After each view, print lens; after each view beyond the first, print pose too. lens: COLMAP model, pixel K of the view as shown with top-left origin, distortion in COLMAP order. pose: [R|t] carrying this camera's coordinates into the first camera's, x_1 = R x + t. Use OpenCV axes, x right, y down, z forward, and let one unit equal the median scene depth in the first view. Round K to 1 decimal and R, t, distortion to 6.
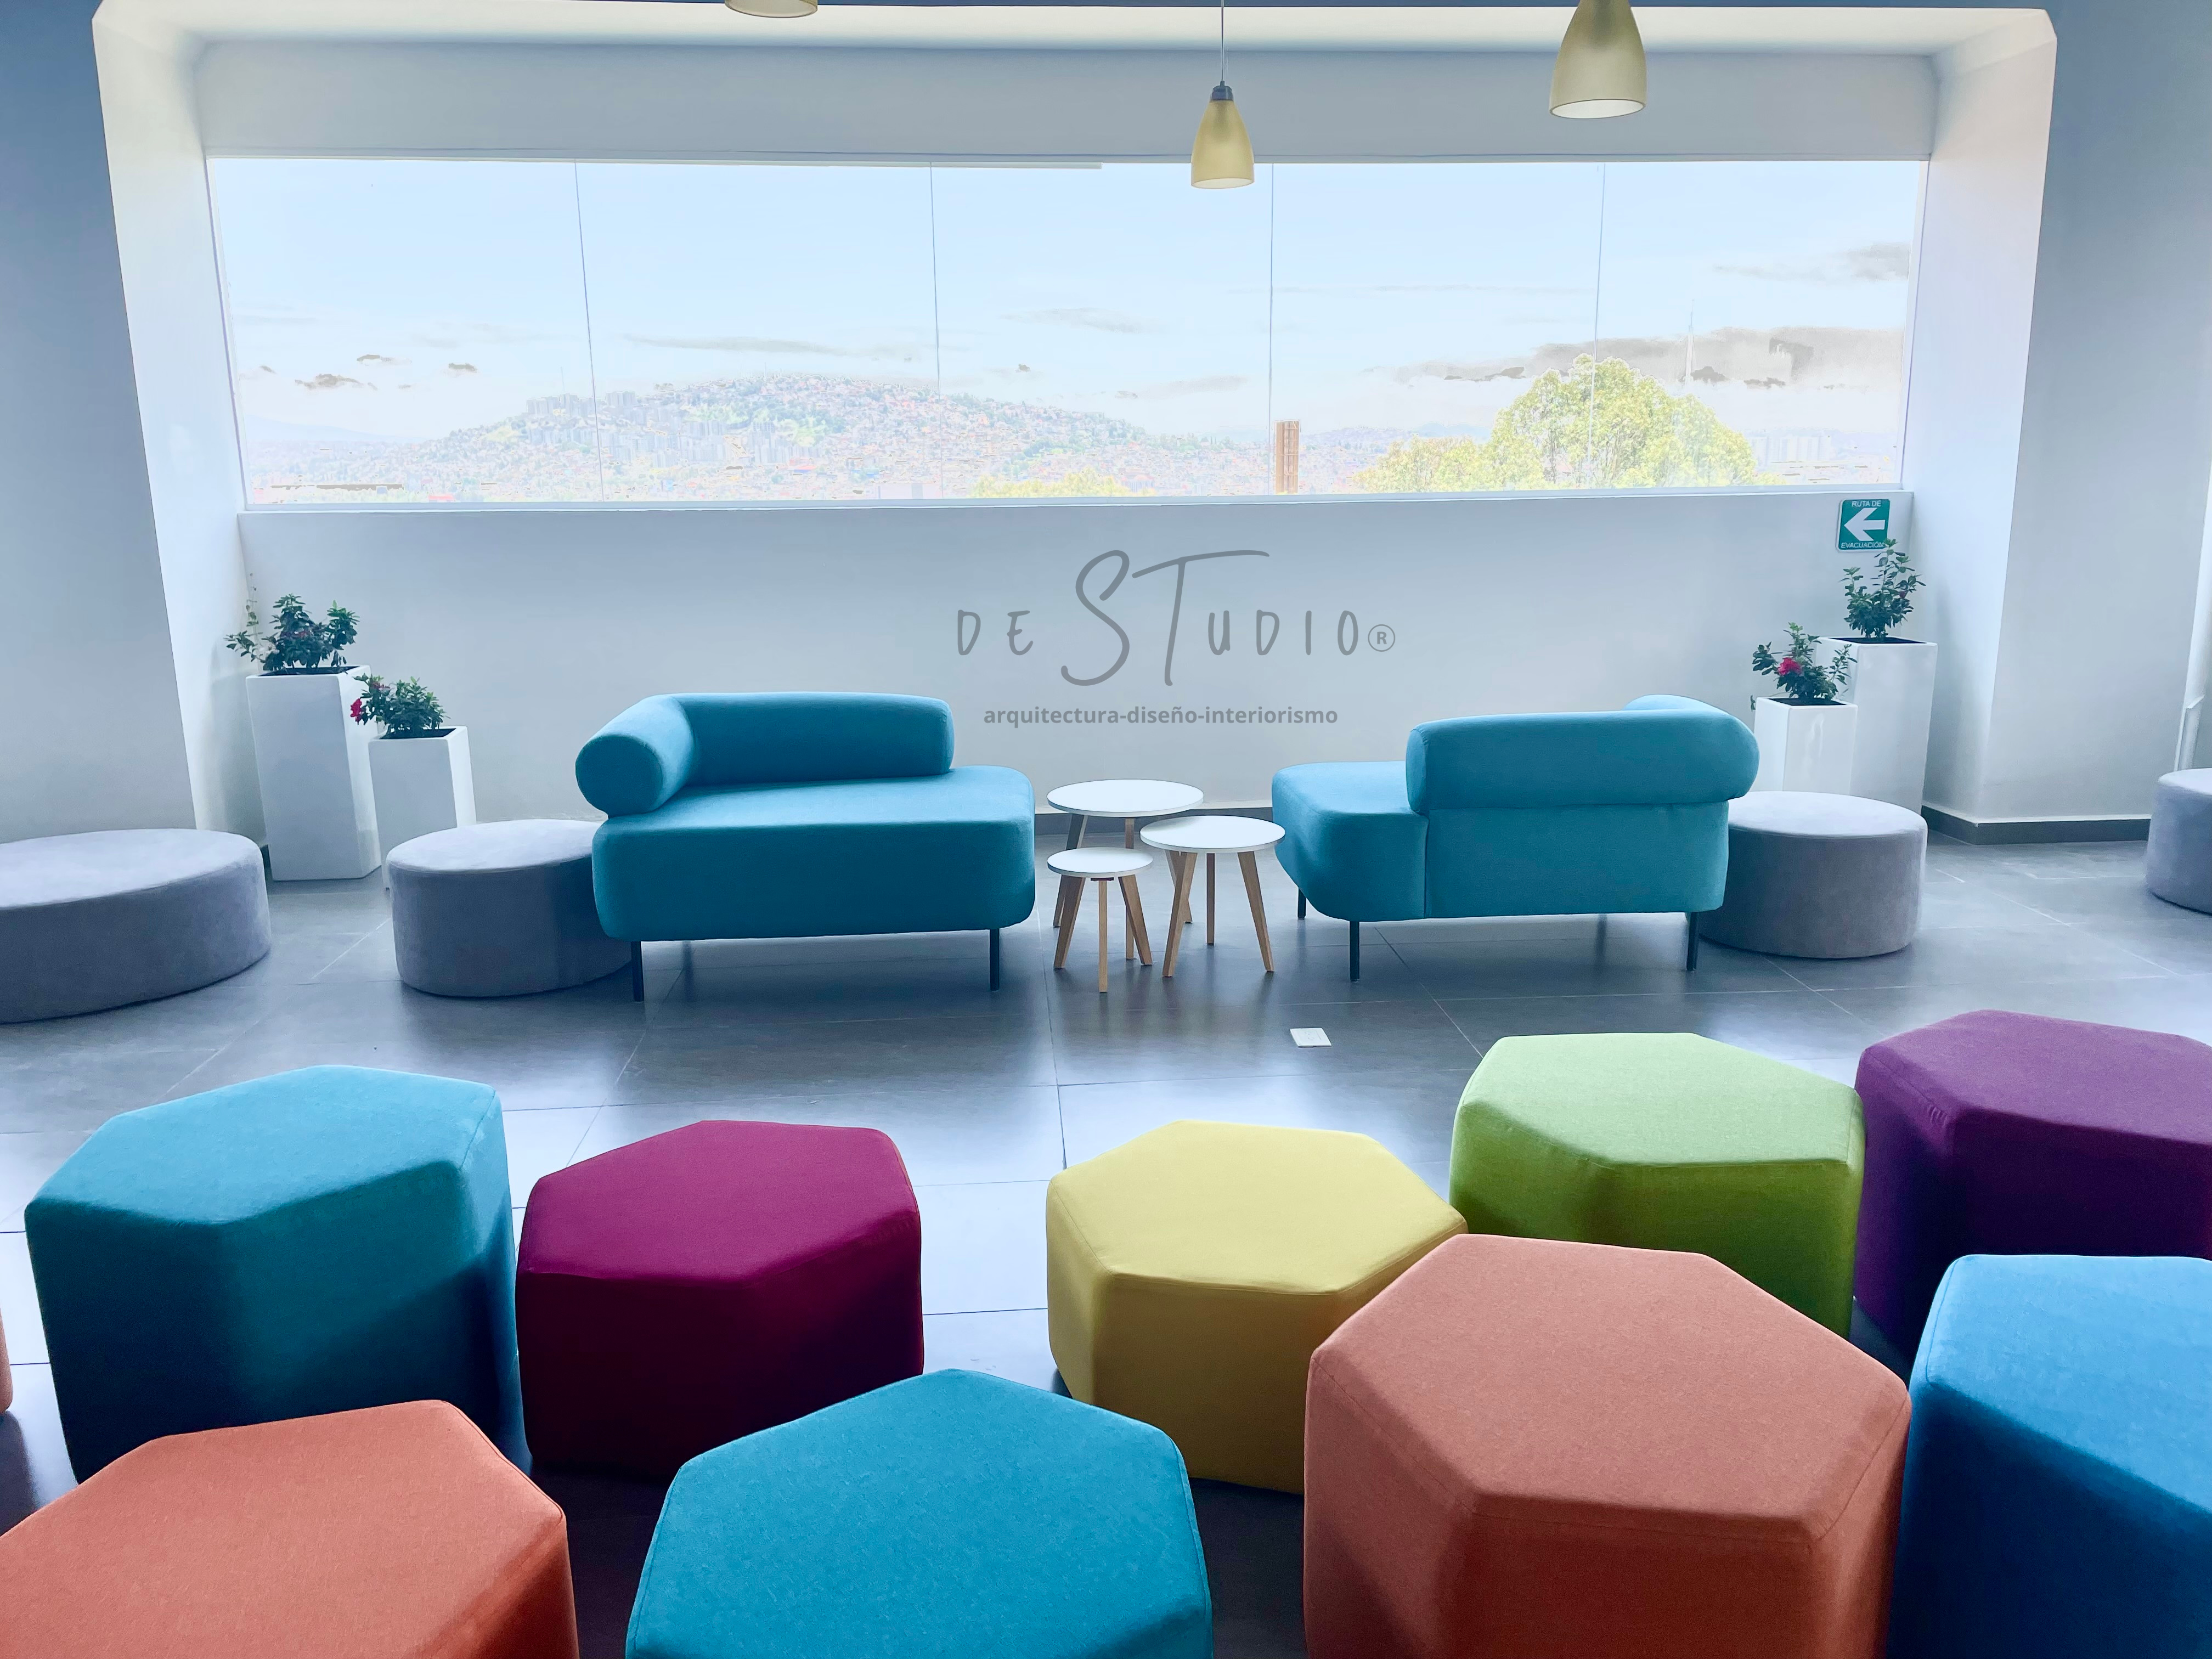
lens RADIAL K [[1667.2, 0, 1114.7], [0, 1667.2, 818.7], [0, 0, 1]] dist [0.083930, -0.104232]
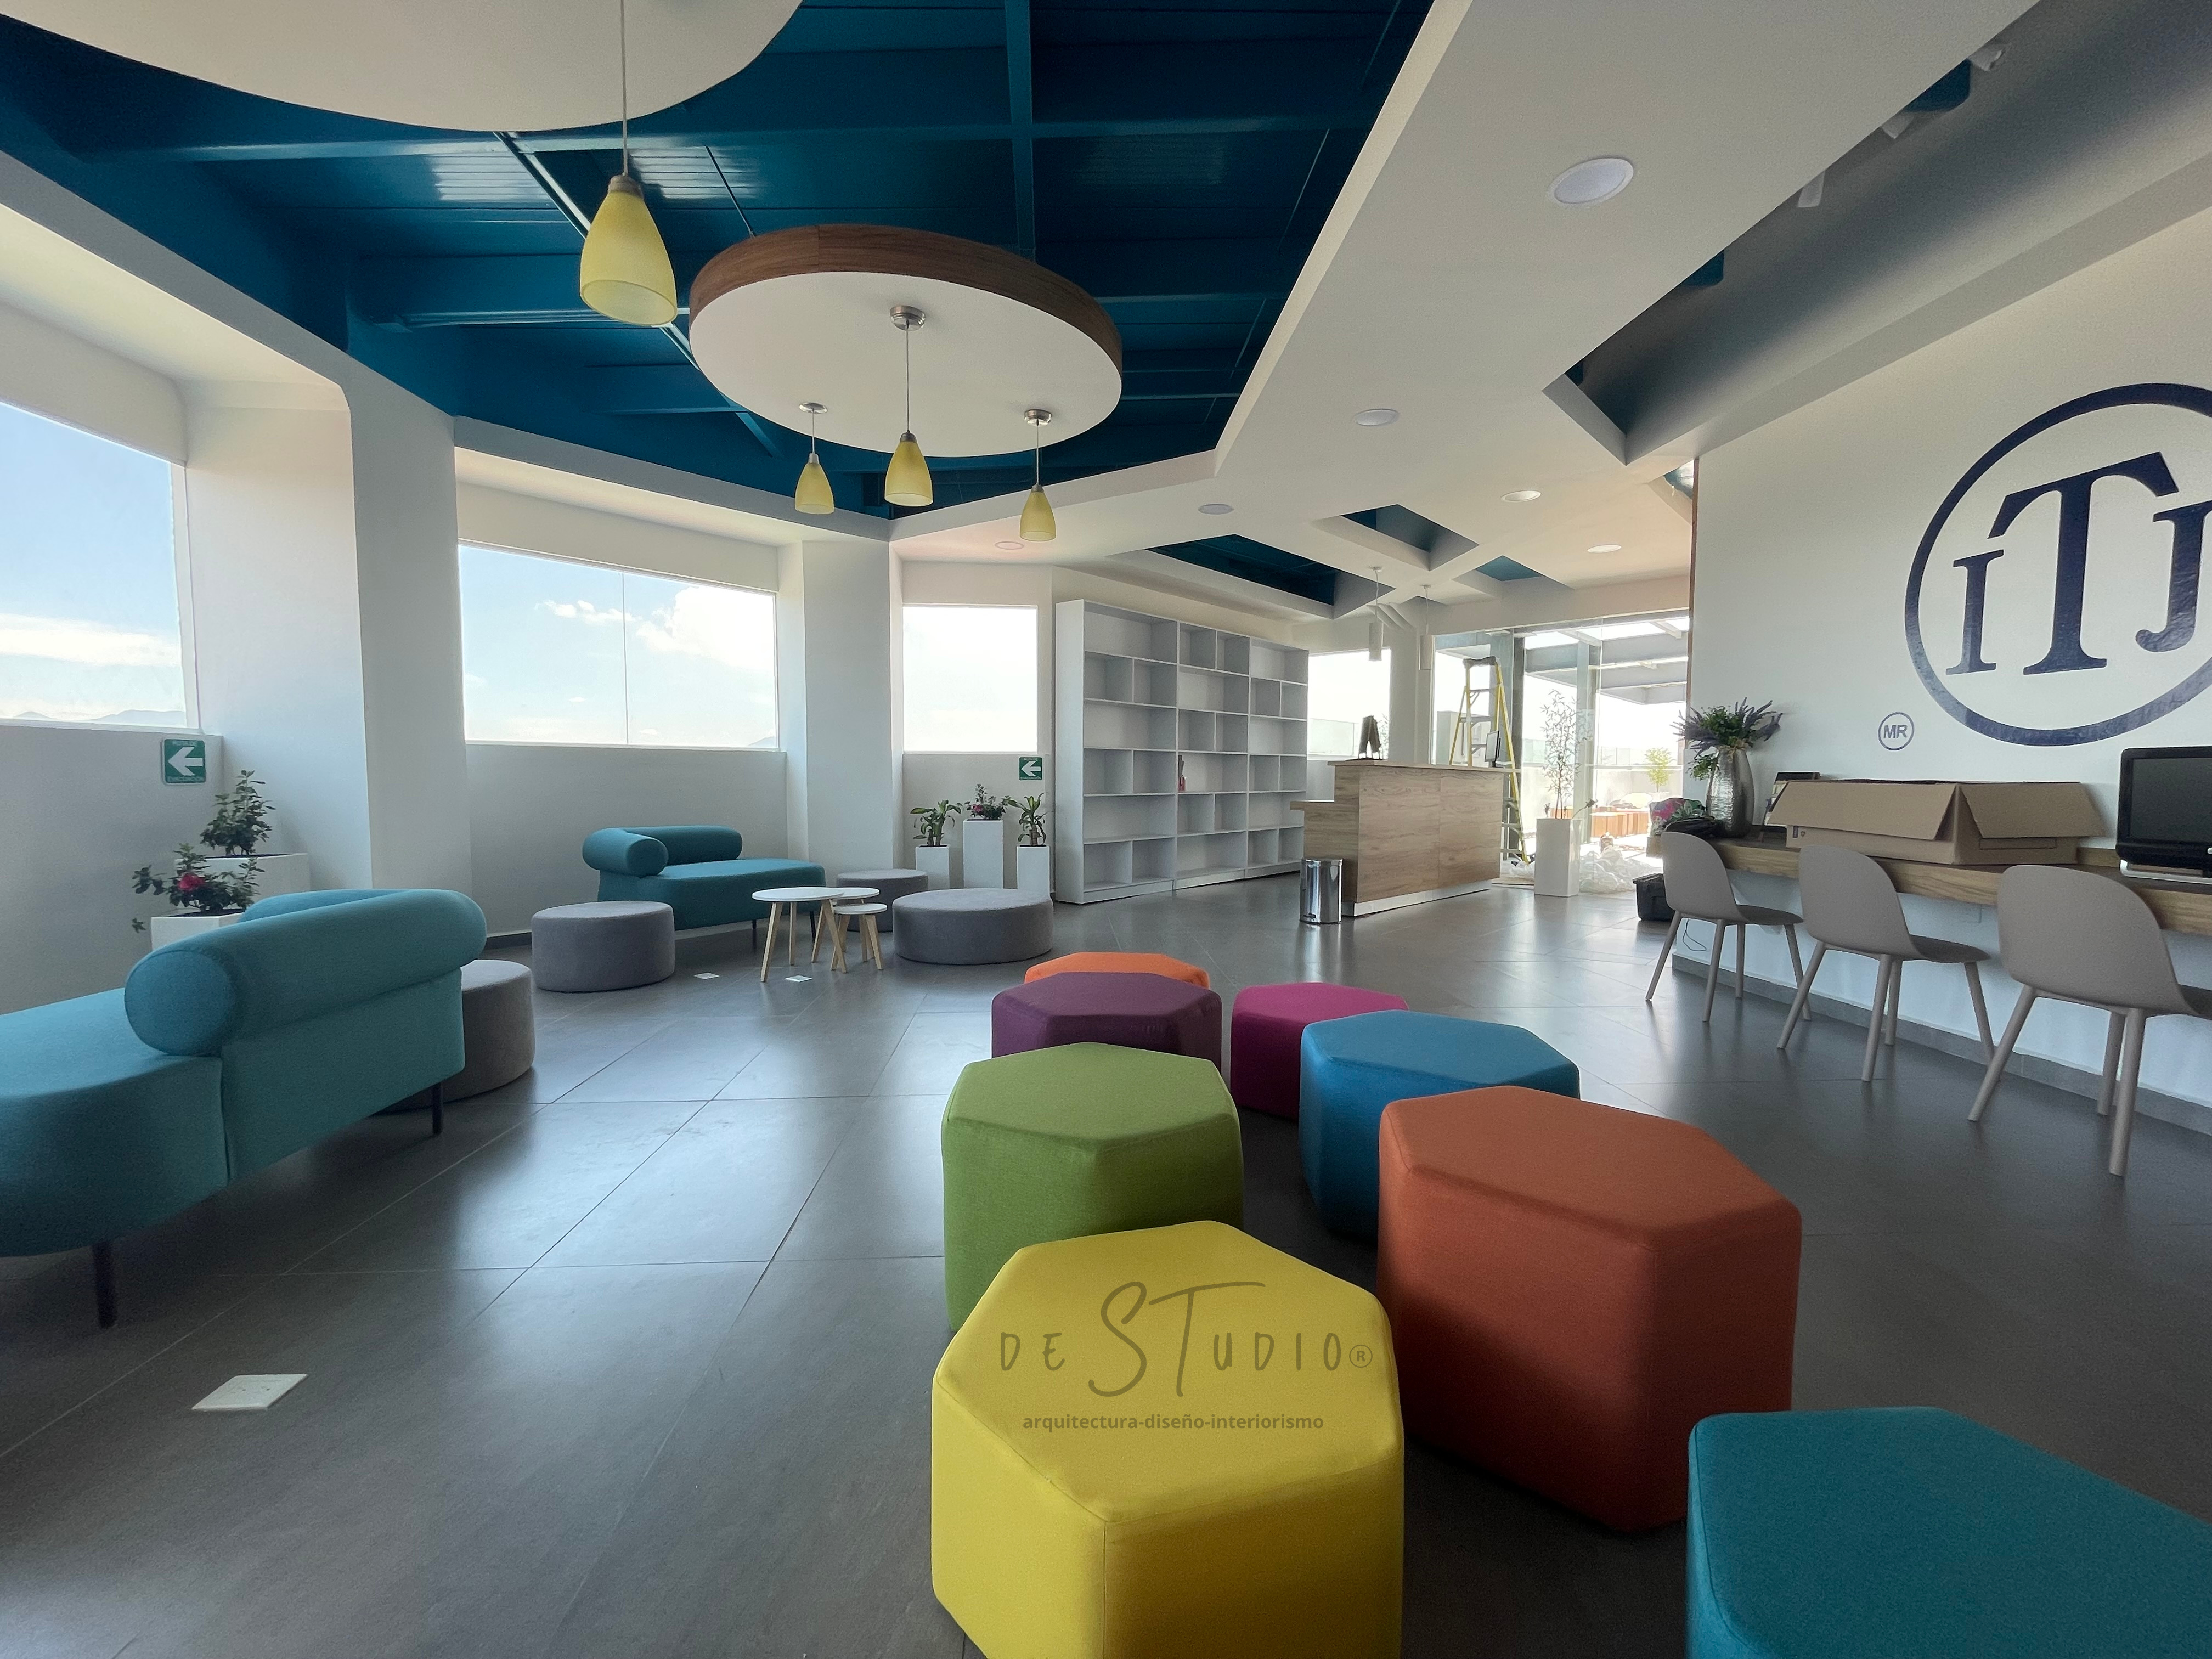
lens RADIAL K [[898.4, 0, 1100.4], [0, 898.4, 827.8], [0, 0, 1]] dist [-0.000562, -0.000390]
pose [[0.022005, -0.043603, 0.998807, -0.220801], [0.207216, 0.977553, 0.038110, -0.035479], [-0.978048, 0.206130, 0.030546, 0.554451]]
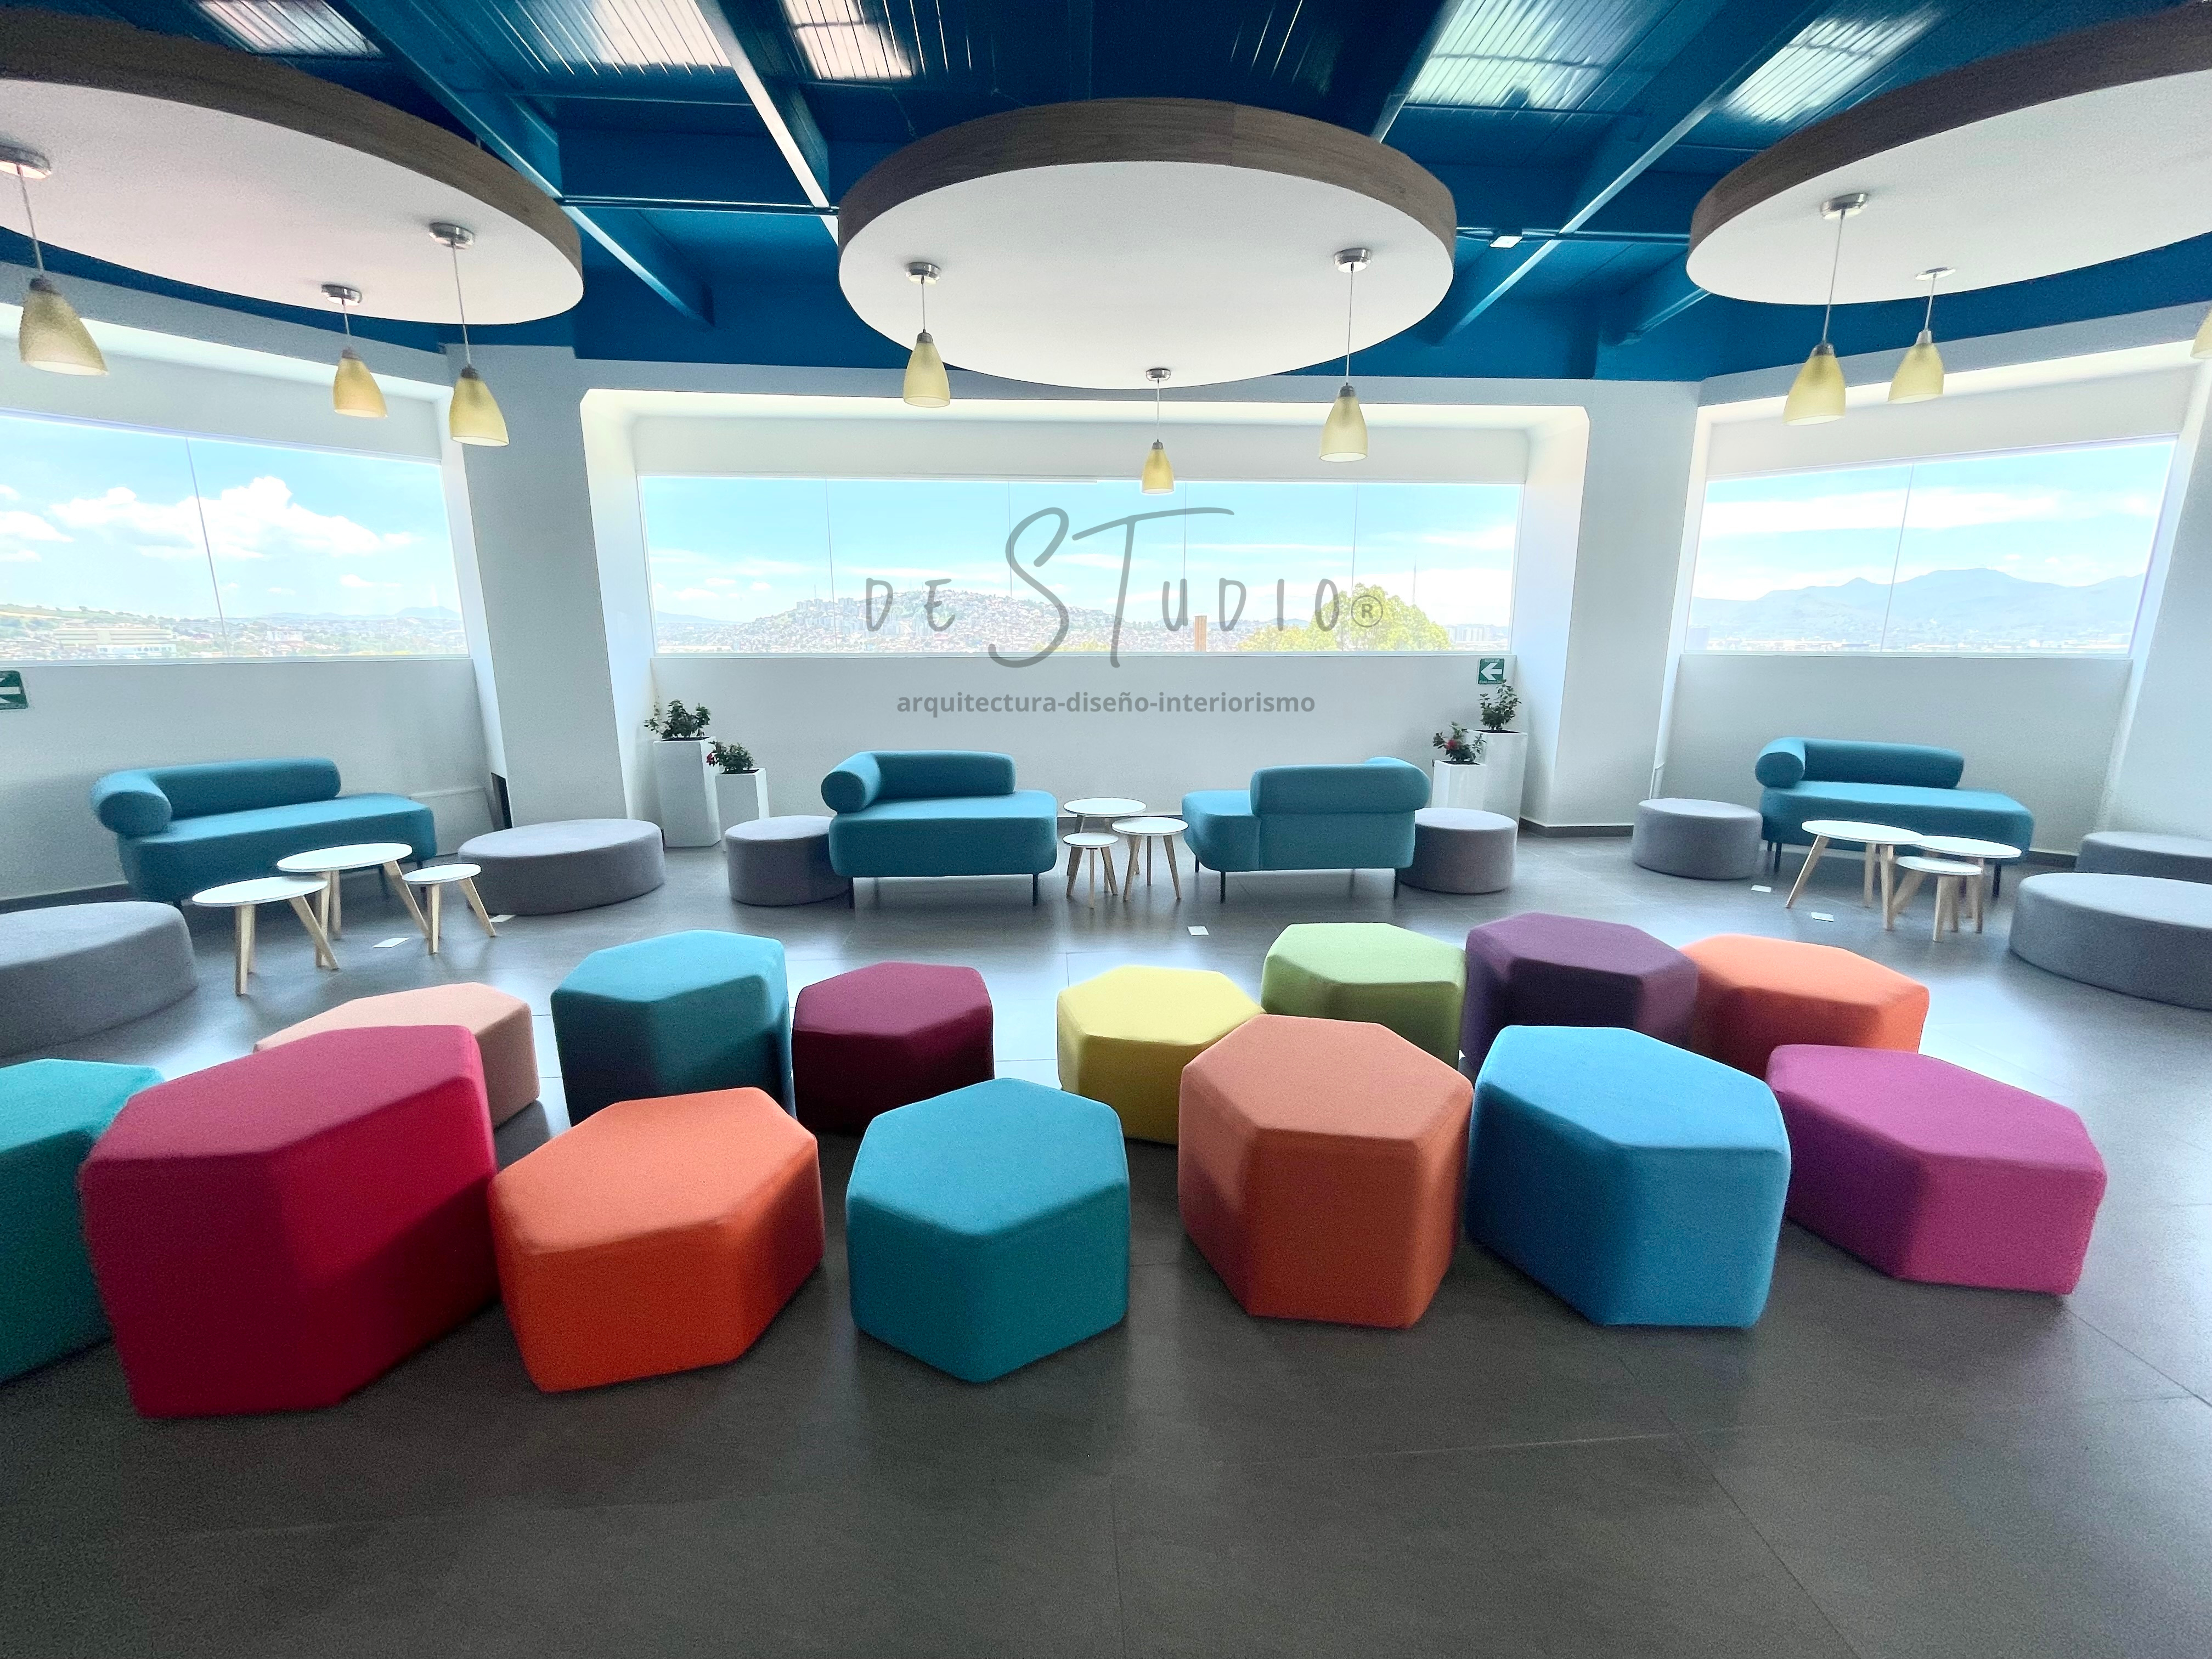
lens RADIAL K [[898.4, 0, 1103.6], [0, 898.4, 821.1], [0, 0, 1]] dist [-0.000562, -0.000390]
pose [[0.999944, 0.010136, -0.003120, 0.009056], [-0.010157, 0.999925, -0.006788, 0.011951], [0.003051, 0.006819, 0.999972, -0.035800]]
